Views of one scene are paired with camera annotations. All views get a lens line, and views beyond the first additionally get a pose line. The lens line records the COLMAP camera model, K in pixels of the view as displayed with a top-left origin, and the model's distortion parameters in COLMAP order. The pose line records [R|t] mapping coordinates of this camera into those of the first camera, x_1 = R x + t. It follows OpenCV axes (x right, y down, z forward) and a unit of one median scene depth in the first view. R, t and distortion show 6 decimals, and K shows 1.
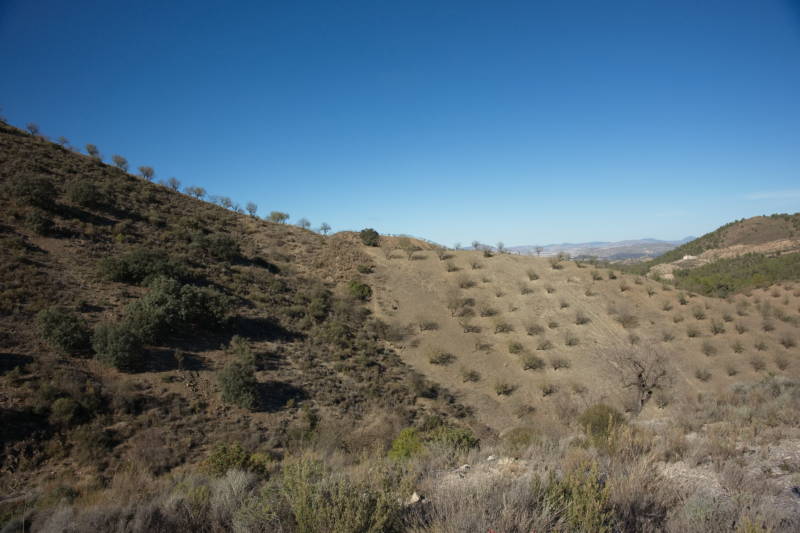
lens RADIAL K [[548.0, 0, 400.0], [0, 548.0, 266.5], [0, 0, 1]] dist [-0.108372, 0.092204]
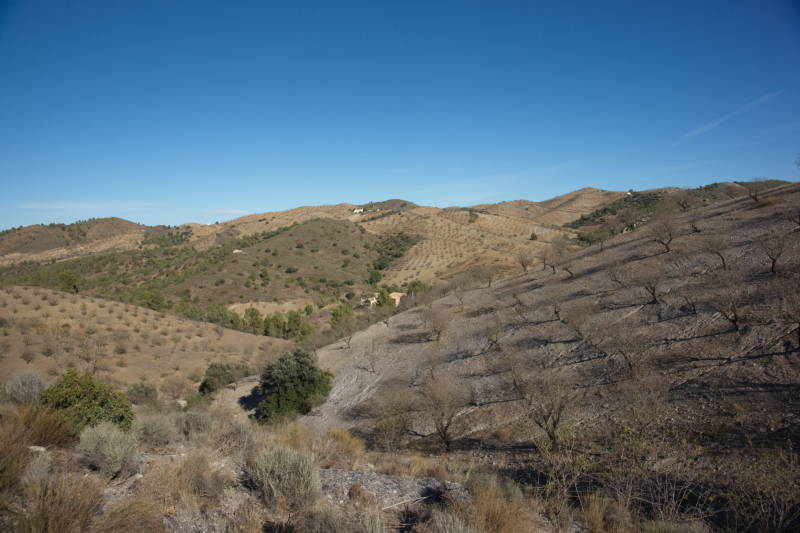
lens RADIAL K [[548.4, 0, 400.0], [0, 548.4, 266.5], [0, 0, 1]] dist [-0.109254, 0.092686]
pose [[0.385777, -0.018610, 0.922404, 0.104733], [0.034367, 0.999393, 0.005790, 0.020405], [-0.921952, 0.029466, 0.386182, -0.207425]]
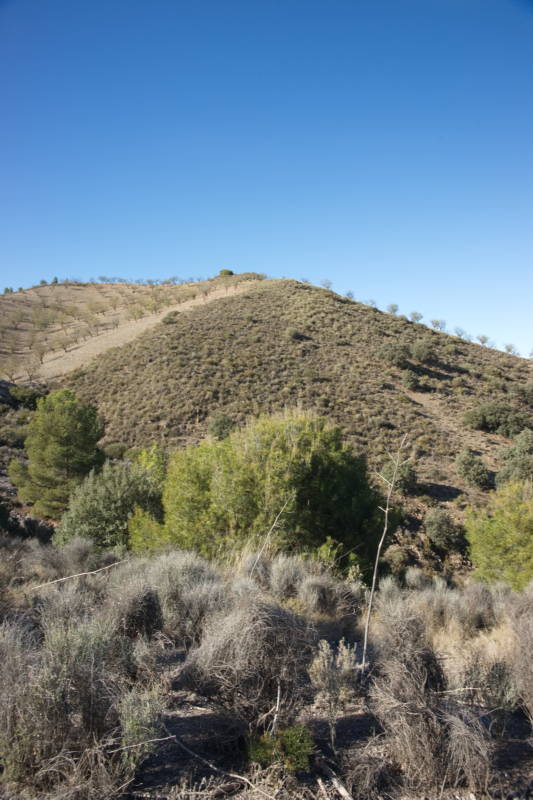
lens RADIAL K [[548.4, 0, 266.5], [0, 548.4, 400.0], [0, 0, 1]] dist [-0.109254, 0.092686]
pose [[0.822042, 0.018319, -0.569132, -0.146921], [-0.011057, 0.999807, 0.016212, -0.037823], [0.569319, -0.007034, 0.822086, -0.210303]]
